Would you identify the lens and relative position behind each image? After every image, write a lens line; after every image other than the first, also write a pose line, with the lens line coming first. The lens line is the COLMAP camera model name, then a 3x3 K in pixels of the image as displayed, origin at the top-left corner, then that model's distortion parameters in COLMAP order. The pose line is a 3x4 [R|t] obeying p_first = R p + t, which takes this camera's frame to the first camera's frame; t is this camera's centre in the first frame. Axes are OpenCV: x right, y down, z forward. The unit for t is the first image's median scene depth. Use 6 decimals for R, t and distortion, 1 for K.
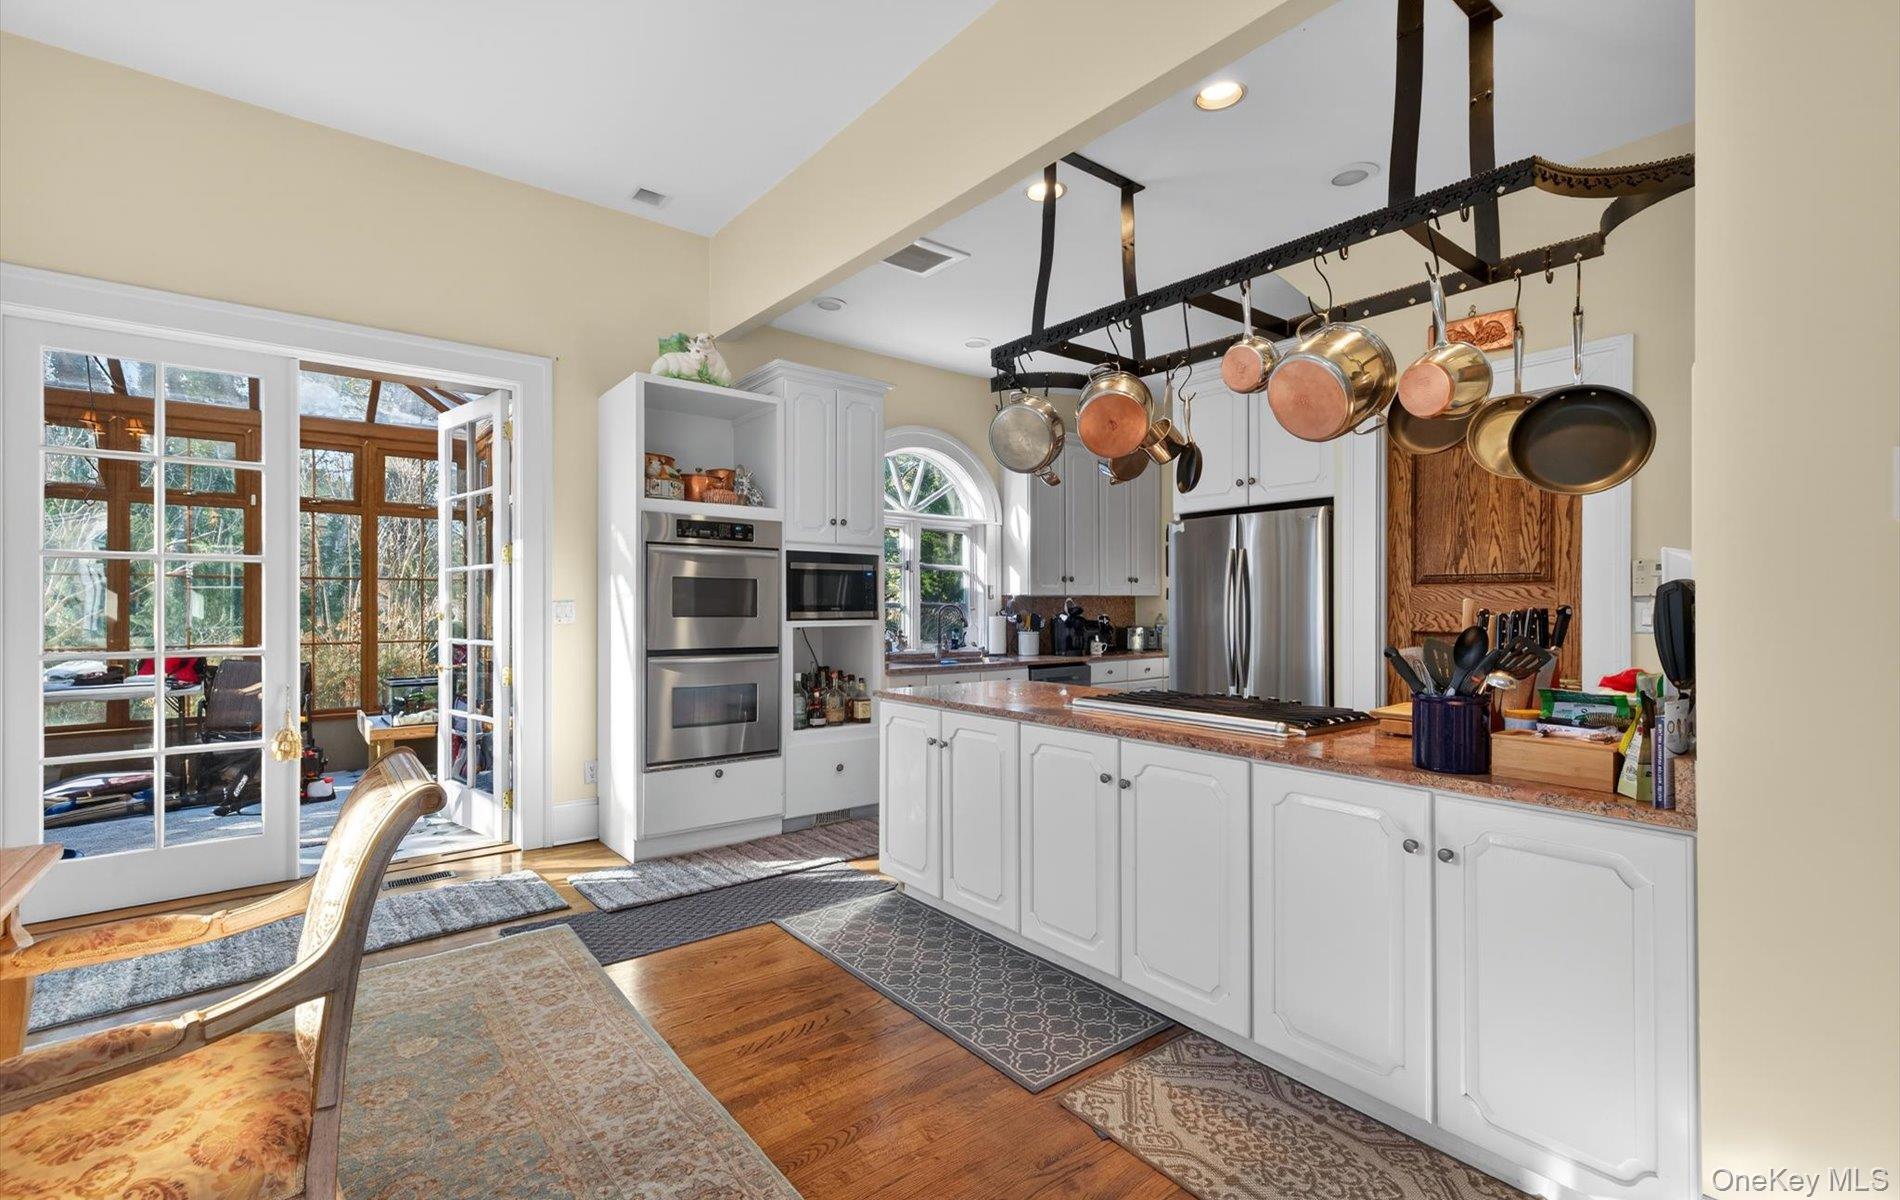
lens RADIAL K [[836.2, 0, 941.0], [0, 836.2, 600.0], [0, 0, 1]] dist [0.004004, 0.000149]
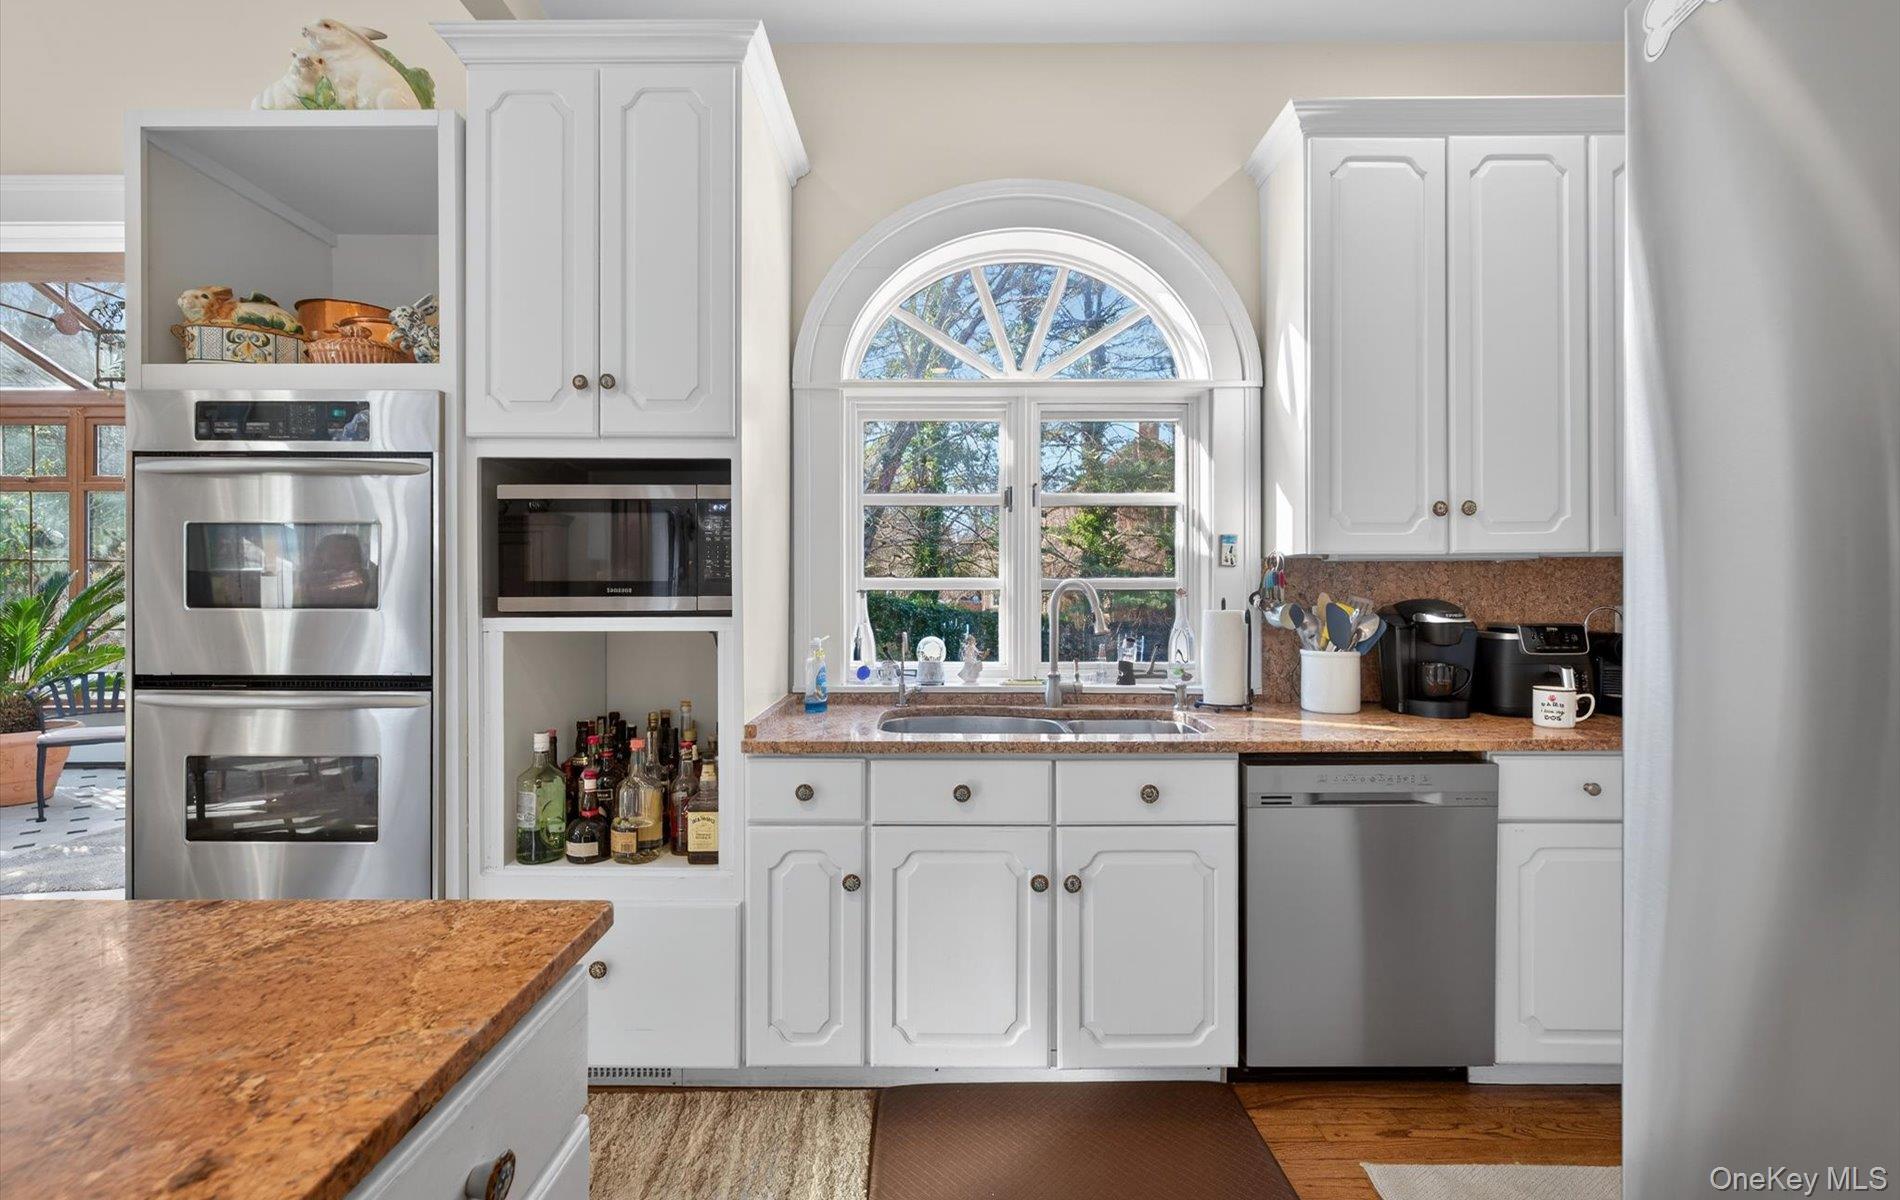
lens RADIAL K [[836.2, 0, 949.7], [0, 836.2, 592.7], [0, 0, 1]] dist [0.004004, 0.000149]
pose [[0.787105, -0.002342, -0.616814, 0.263698], [0.006231, 0.999972, 0.004154, 0.010853], [0.616787, -0.007113, 0.787098, 0.745289]]
